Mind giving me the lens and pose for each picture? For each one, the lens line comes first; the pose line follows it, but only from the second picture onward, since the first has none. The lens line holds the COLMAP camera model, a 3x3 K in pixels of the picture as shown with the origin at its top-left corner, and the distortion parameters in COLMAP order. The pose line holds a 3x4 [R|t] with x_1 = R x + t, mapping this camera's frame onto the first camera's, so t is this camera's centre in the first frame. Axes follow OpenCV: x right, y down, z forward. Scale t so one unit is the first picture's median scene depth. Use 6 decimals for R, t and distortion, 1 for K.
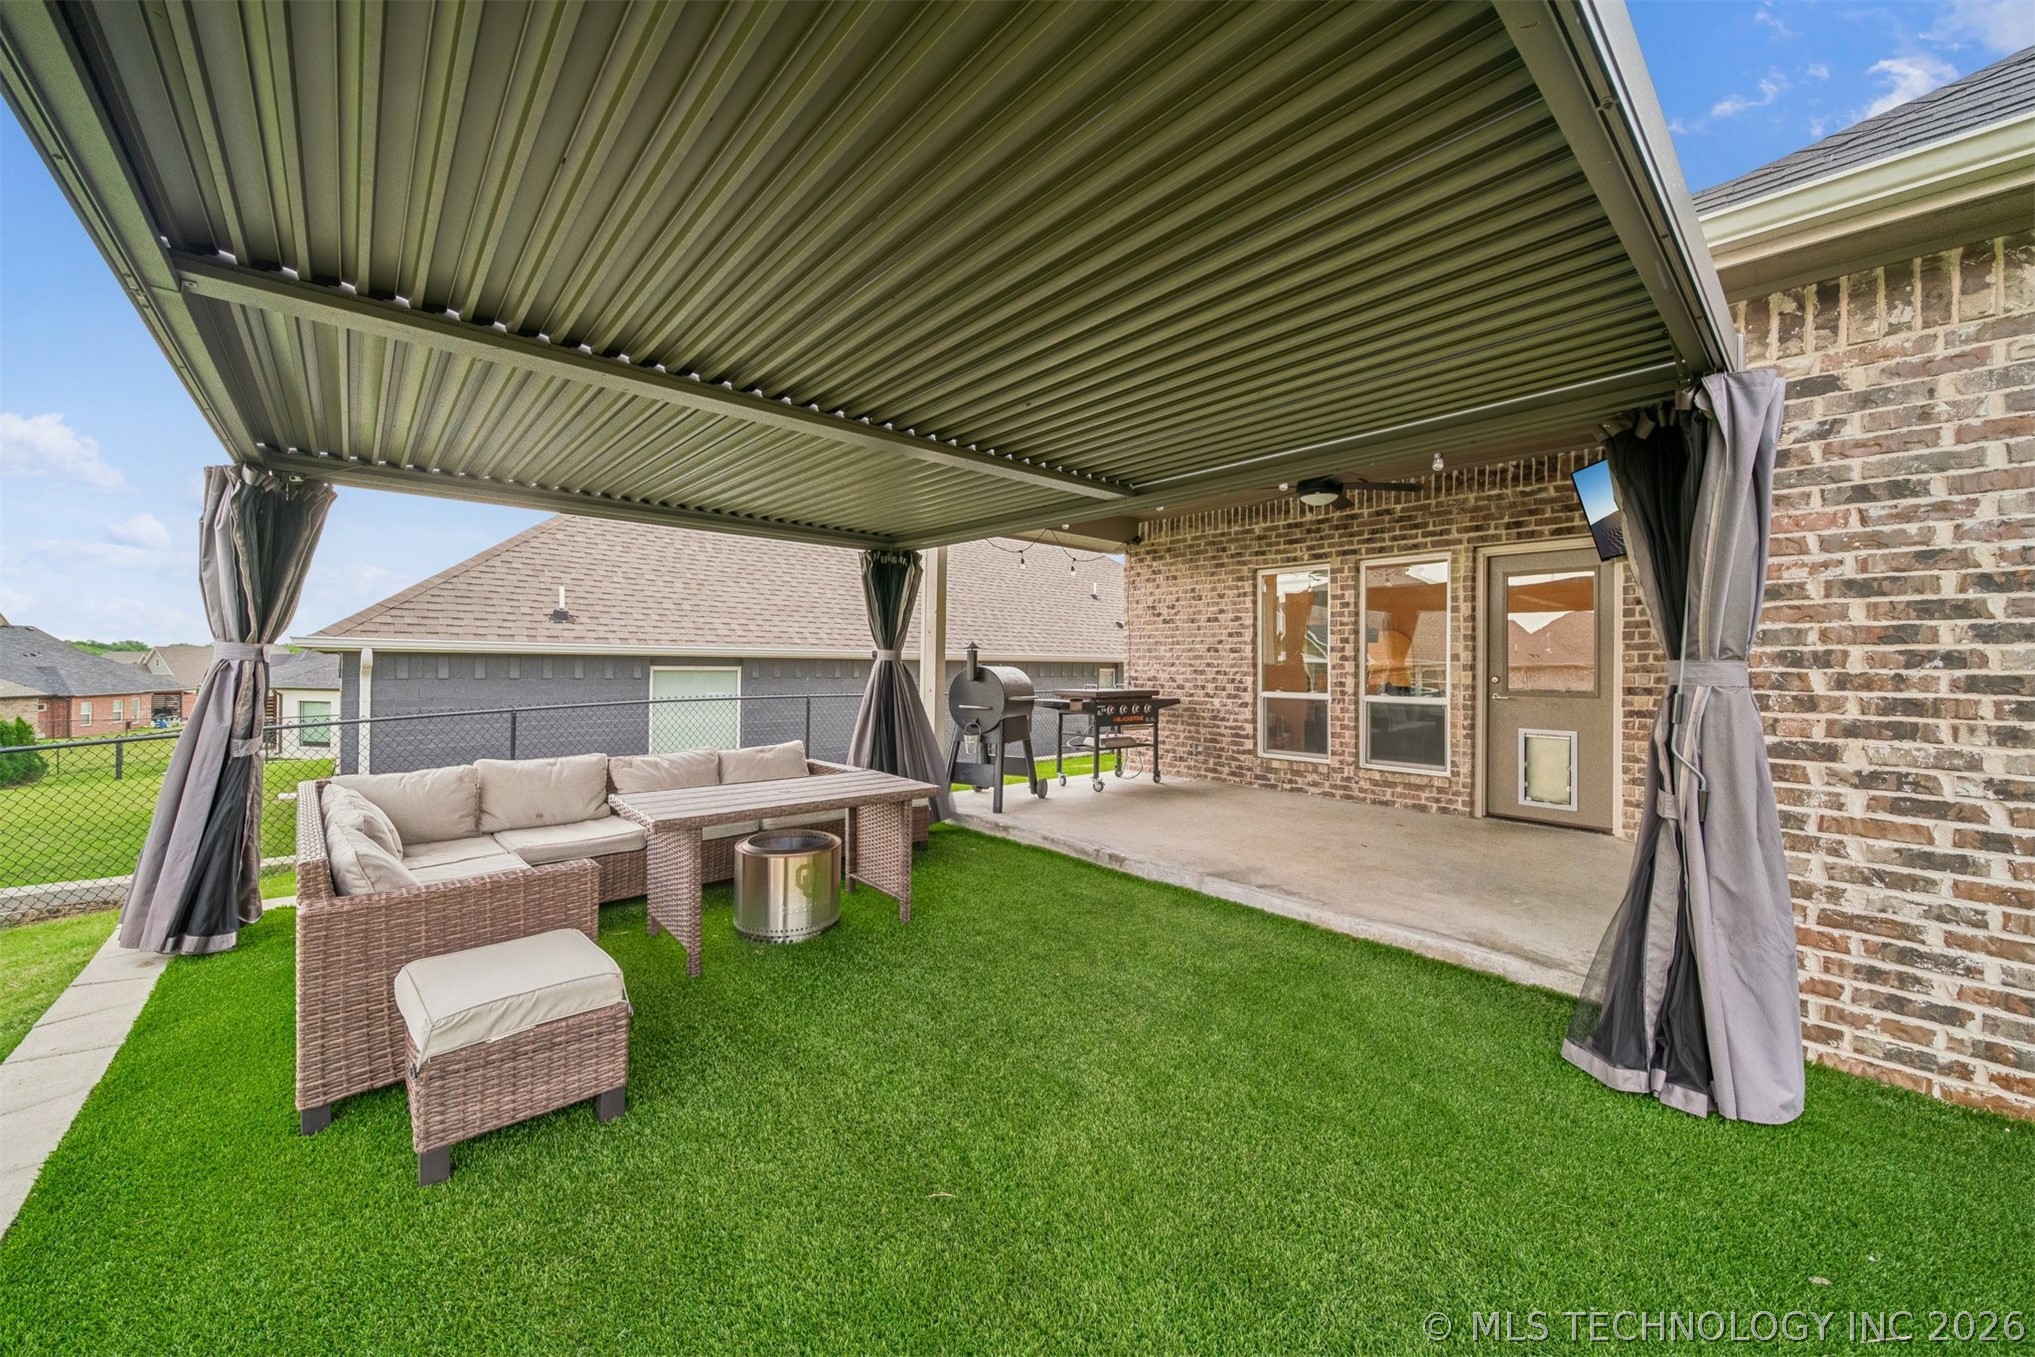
lens RADIAL K [[727.9, 0, 1004.0], [0, 727.9, 659.2], [0, 0, 1]] dist [0.003830, -0.000007]
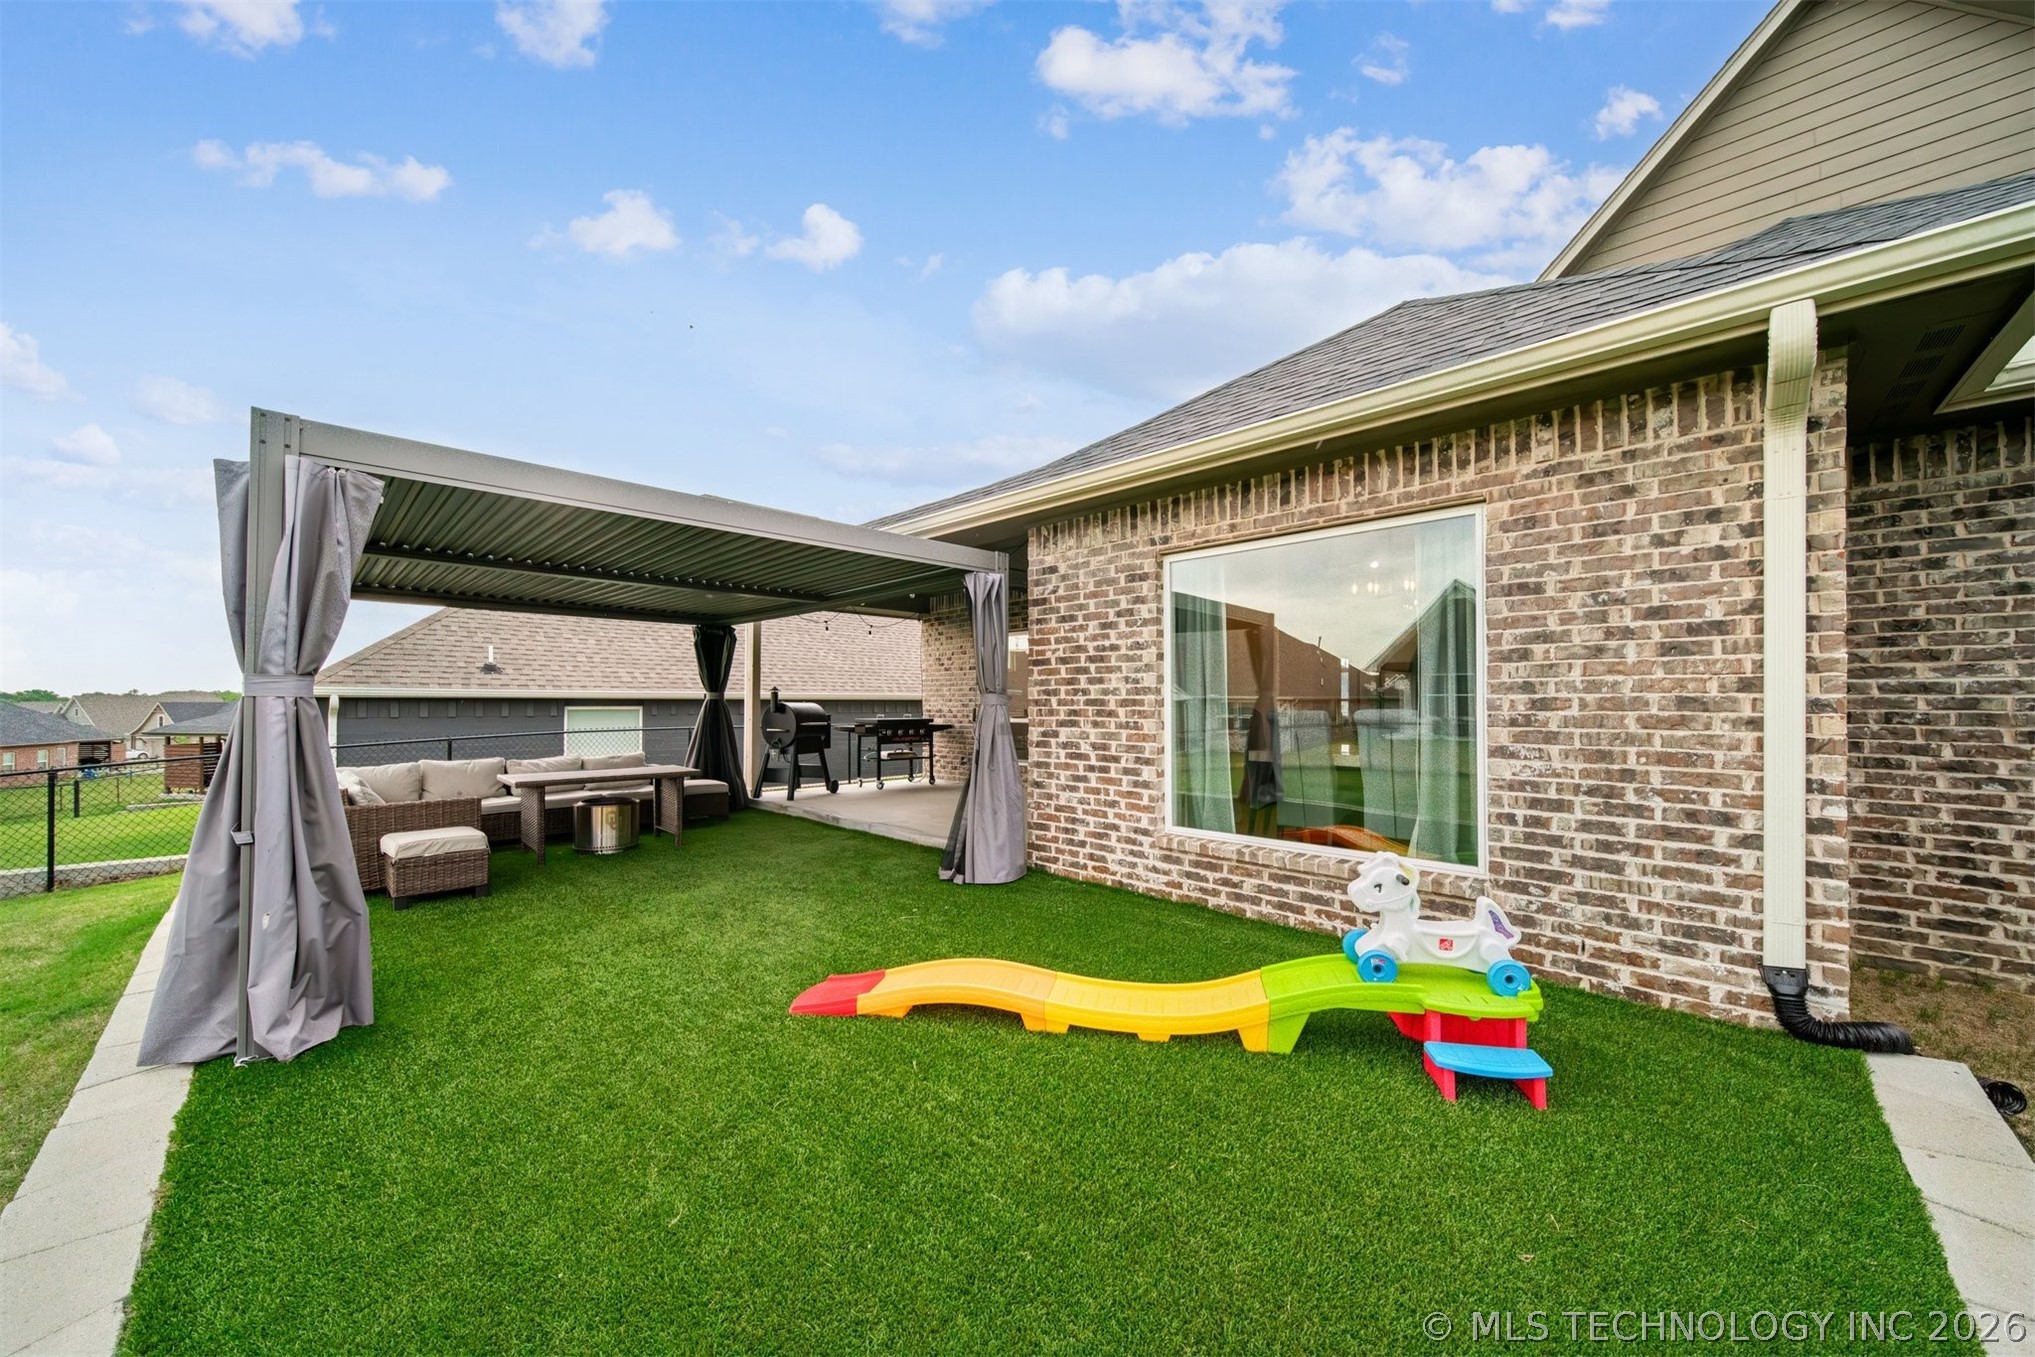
lens RADIAL K [[727.9, 0, 1030.2], [0, 727.9, 696.4], [0, 0, 1]] dist [0.003830, -0.000007]
pose [[0.997752, -0.010288, 0.066226, 0.528181], [0.010582, 0.999936, -0.004086, 0.011993], [-0.066180, 0.004777, 0.997796, -0.714980]]
